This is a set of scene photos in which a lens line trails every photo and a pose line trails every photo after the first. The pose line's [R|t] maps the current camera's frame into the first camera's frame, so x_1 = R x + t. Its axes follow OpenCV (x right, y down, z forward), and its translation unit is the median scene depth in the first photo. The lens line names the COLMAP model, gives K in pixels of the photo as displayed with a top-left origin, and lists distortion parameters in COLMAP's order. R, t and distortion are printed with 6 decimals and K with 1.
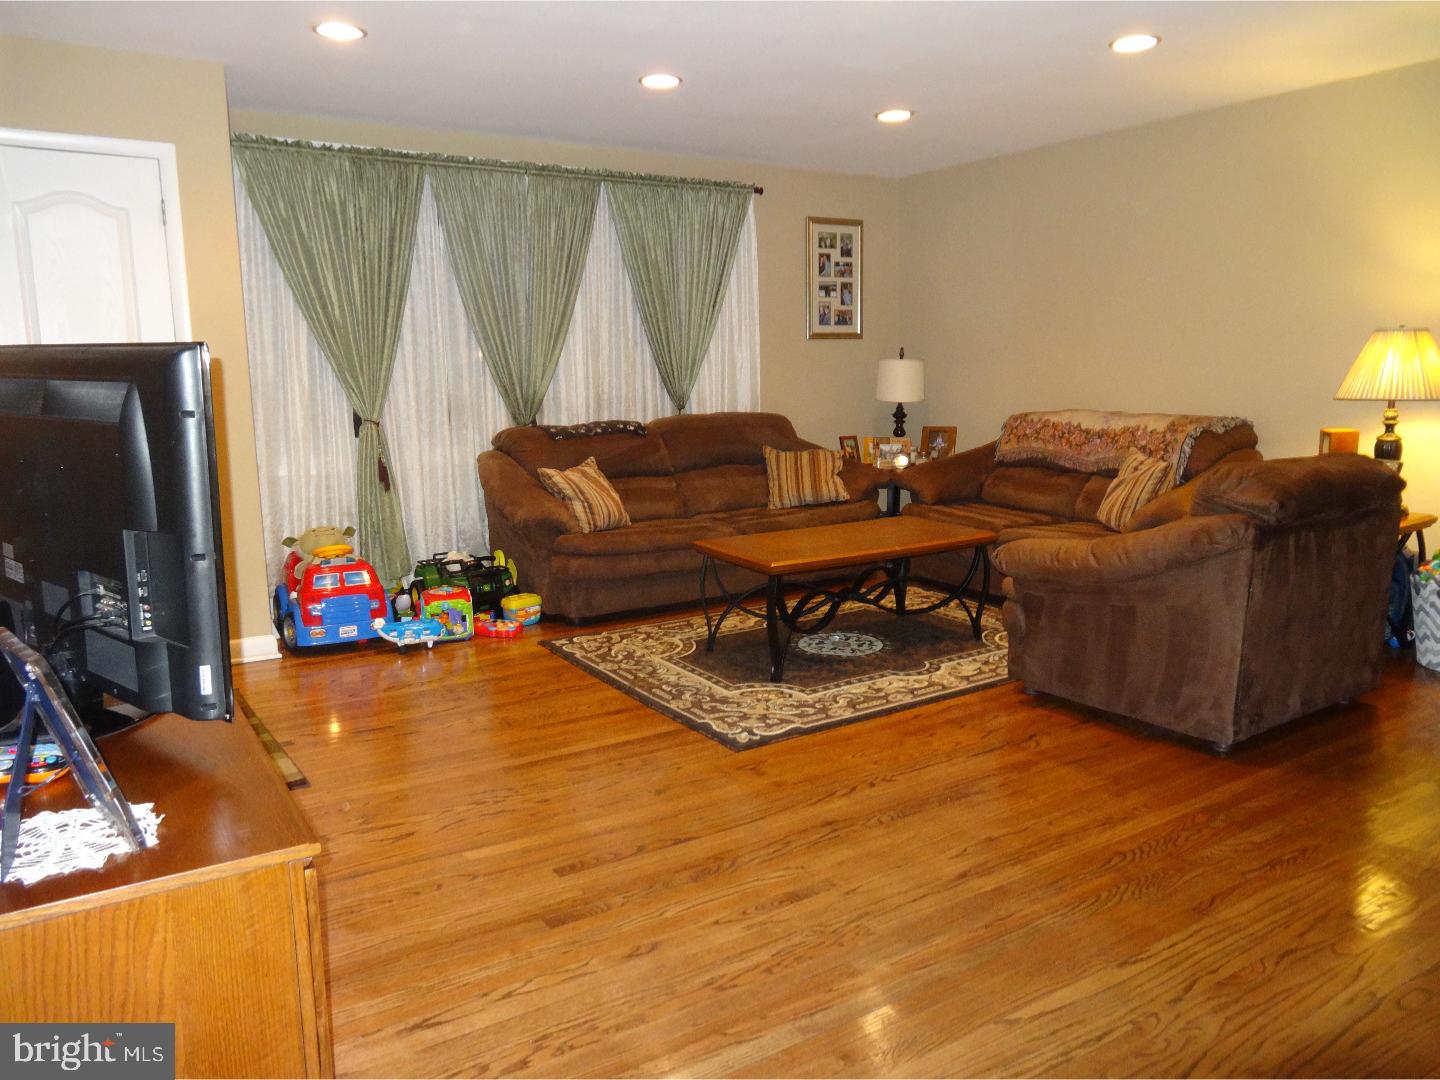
lens RADIAL K [[1063.0, 0, 710.4], [0, 1063.0, 538.1], [0, 0, 1]] dist [-0.002985, 0.007111]
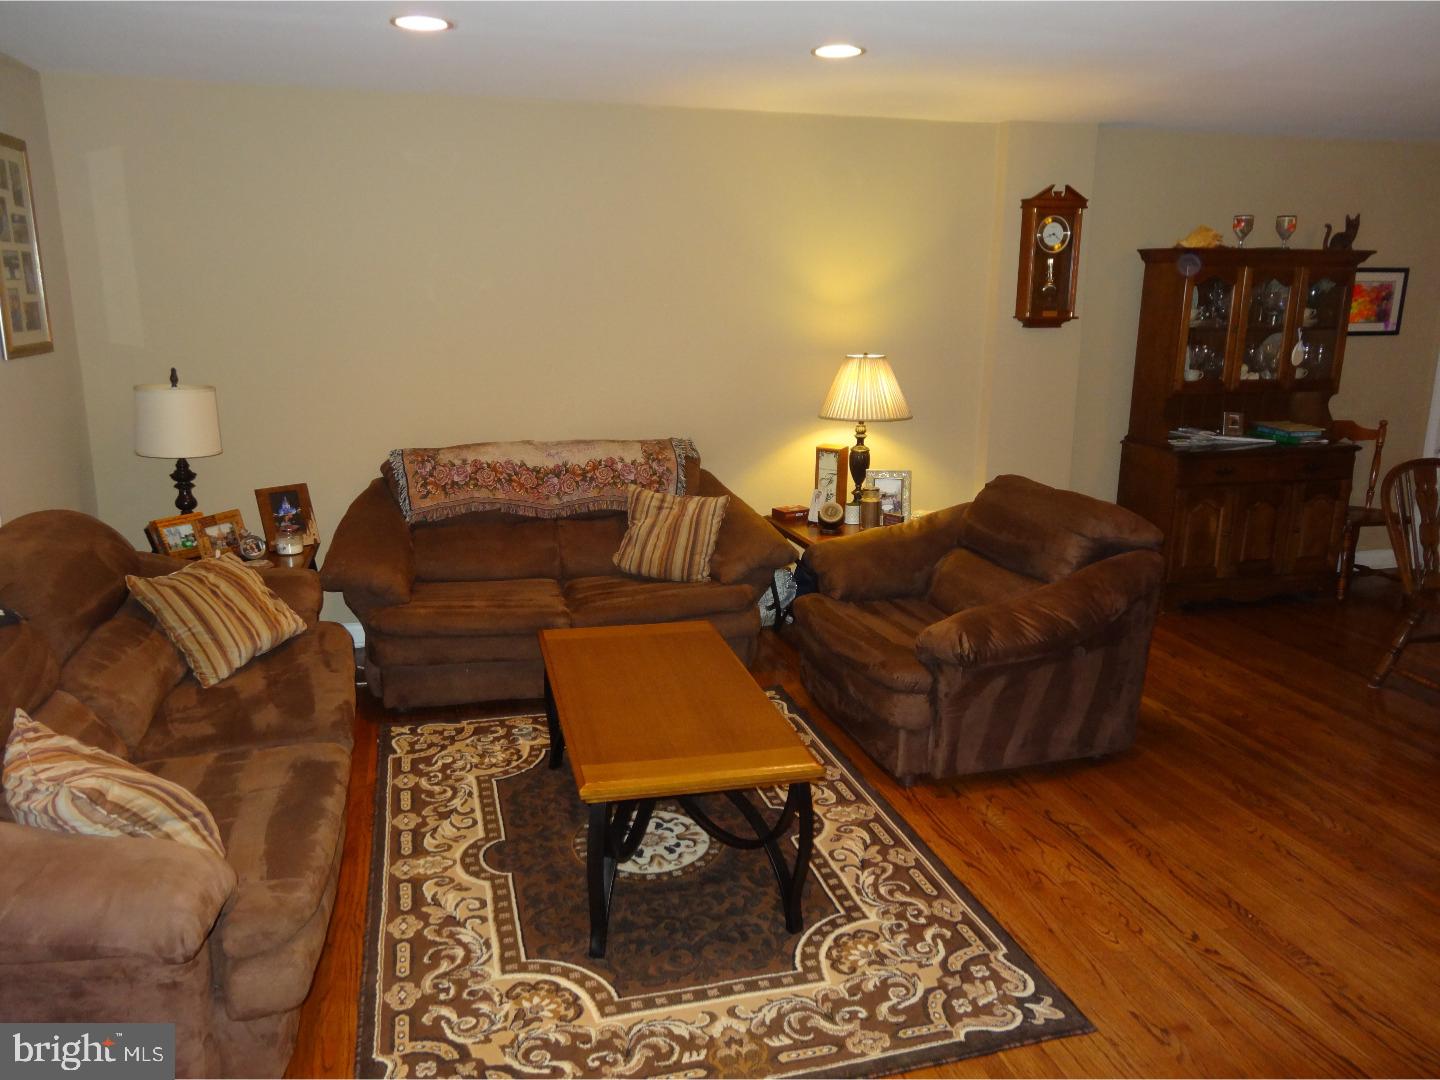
lens RADIAL K [[1063.0, 0, 716.4], [0, 1063.0, 551.2], [0, 0, 1]] dist [-0.002985, 0.007111]
pose [[0.291549, -0.211164, 0.932957, -0.532938], [0.148171, 0.973527, 0.174043, -0.221693], [-0.945010, 0.087495, 0.315119, 0.838338]]
